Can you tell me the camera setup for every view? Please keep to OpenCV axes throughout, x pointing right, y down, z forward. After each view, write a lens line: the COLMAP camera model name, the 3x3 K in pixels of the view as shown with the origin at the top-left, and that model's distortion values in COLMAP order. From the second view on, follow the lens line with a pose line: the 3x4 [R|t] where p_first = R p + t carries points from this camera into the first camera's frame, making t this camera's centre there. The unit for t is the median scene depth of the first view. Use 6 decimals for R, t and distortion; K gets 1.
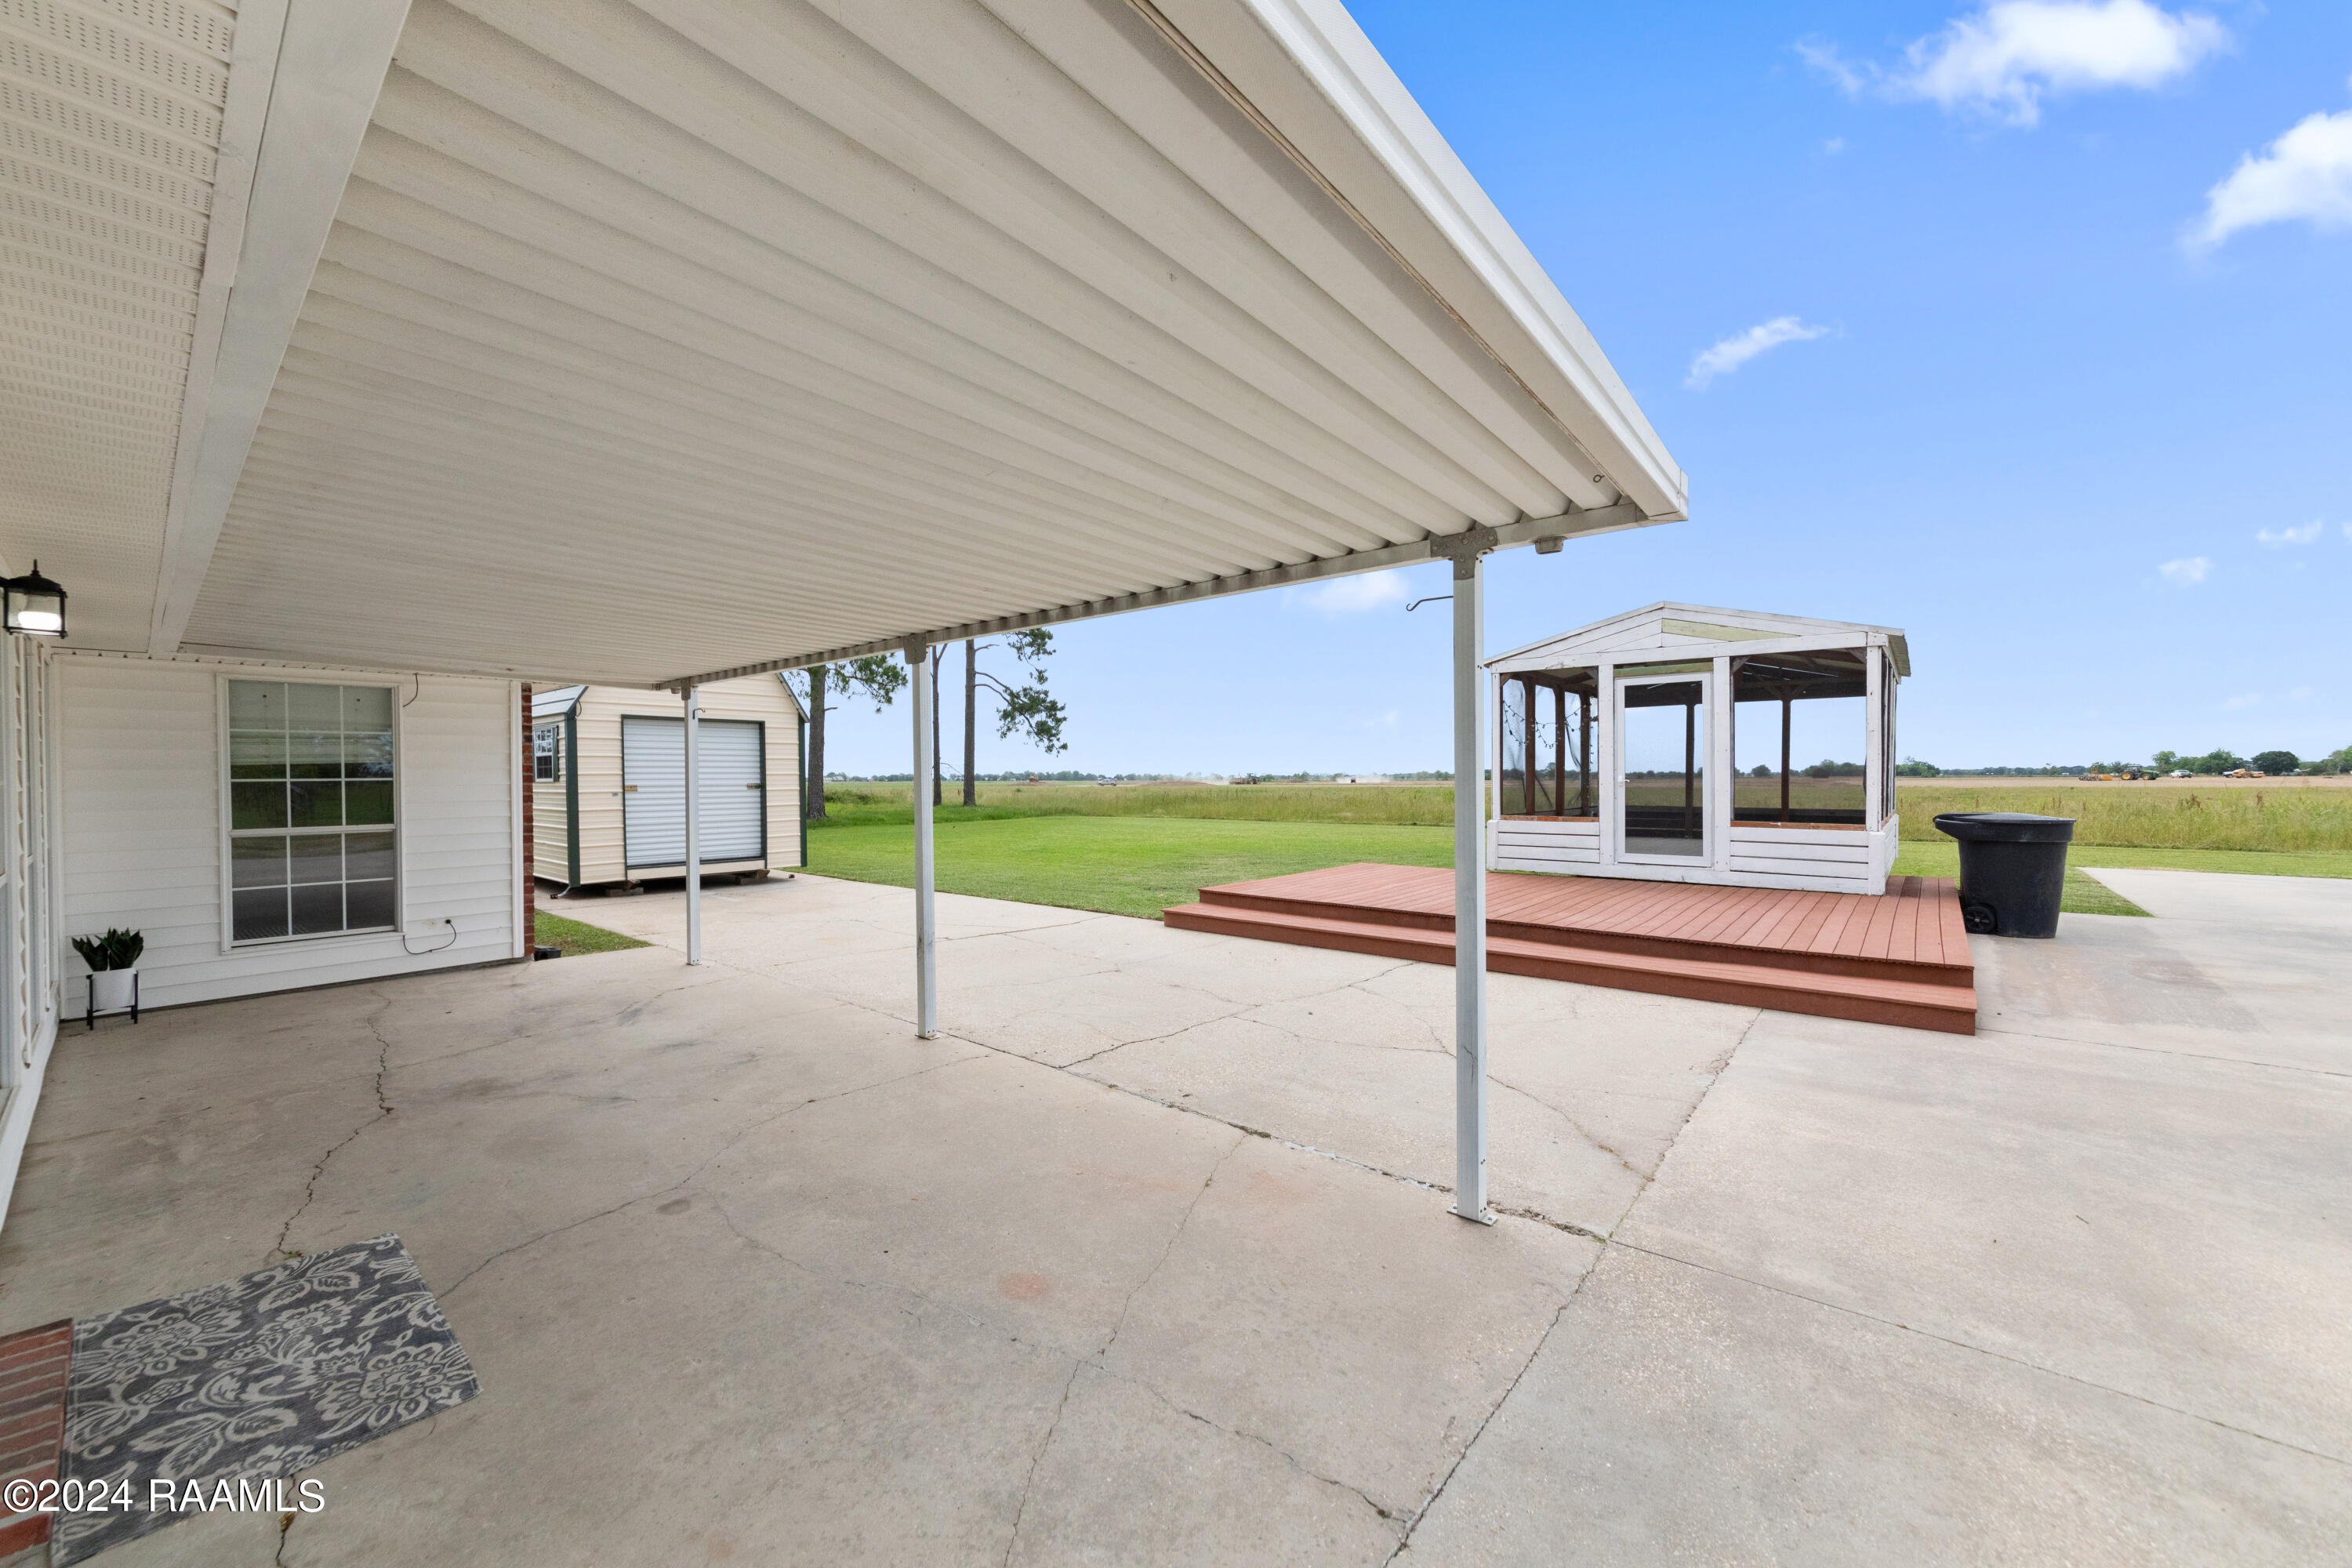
lens RADIAL K [[892.2, 0, 1134.5], [0, 892.2, 774.6], [0, 0, 1]] dist [0.002304, 0.000607]
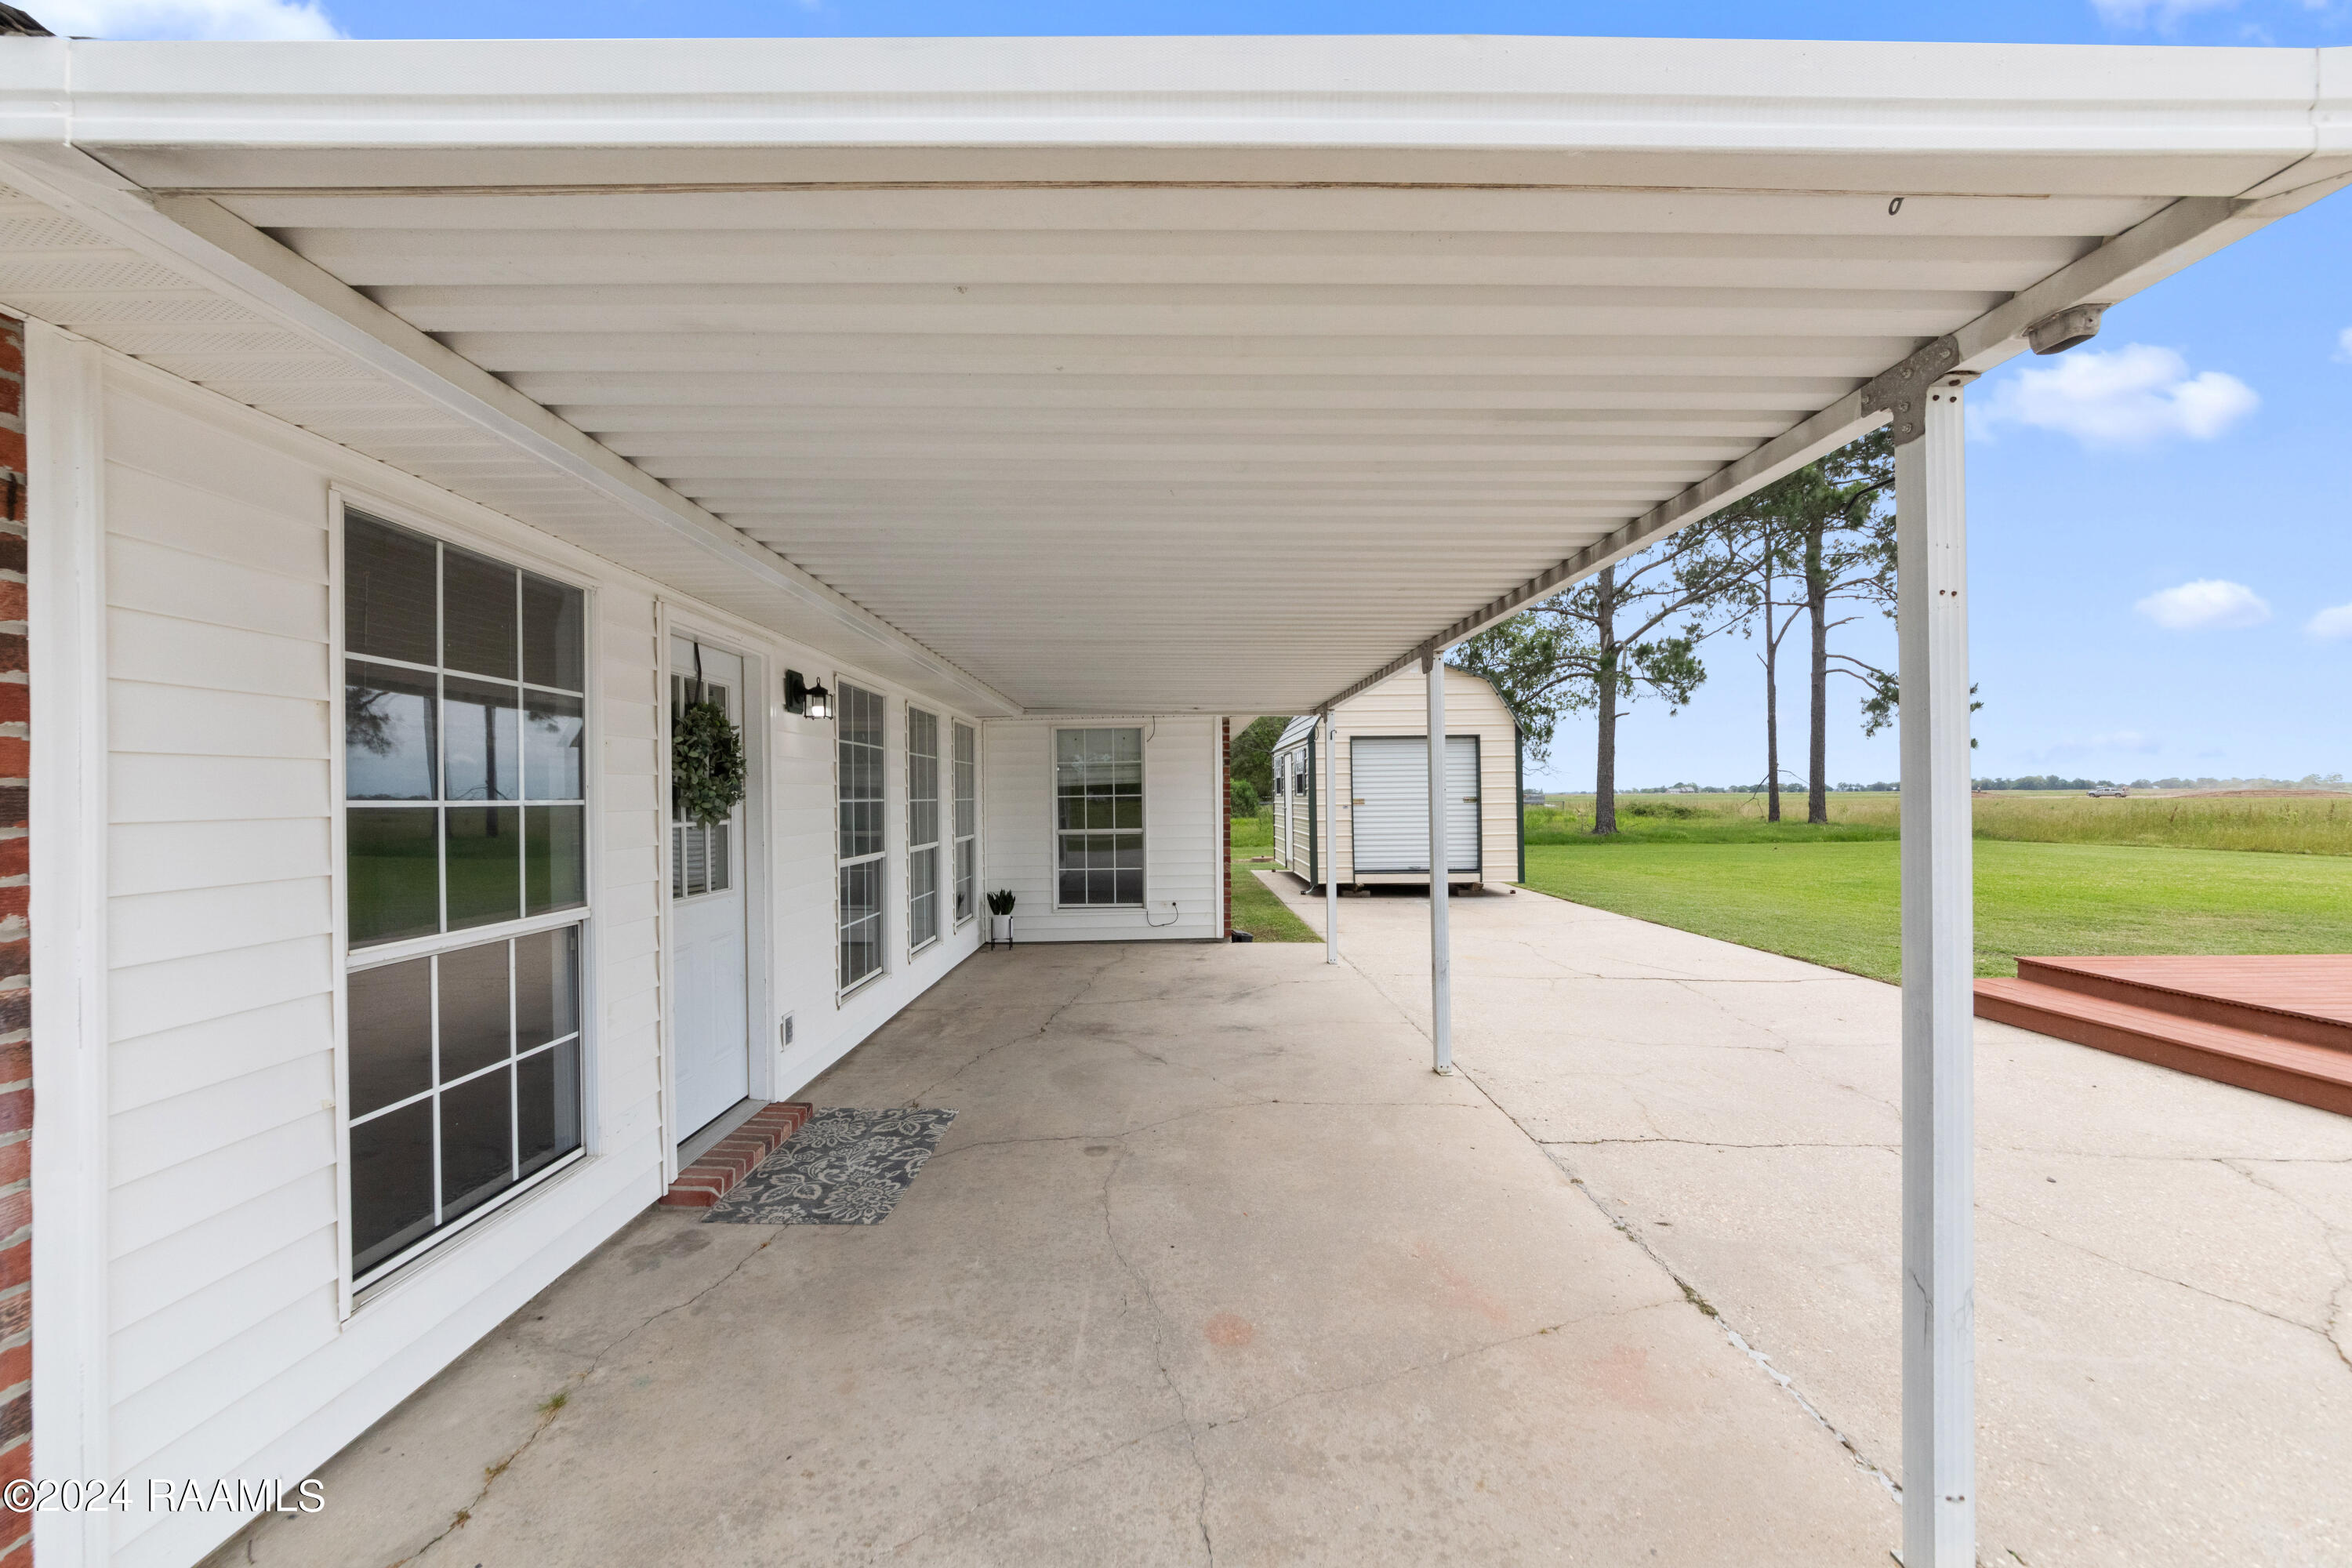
lens RADIAL K [[907.3, 0, 1176.0], [0, 907.3, 784.0], [0, 0, 1]] dist [0.017846, -0.014074]
pose [[0.658818, -0.011970, -0.752207, 0.327609], [0.010467, 0.999922, -0.006744, -0.002965], [0.752230, -0.003430, 0.658892, 0.180101]]
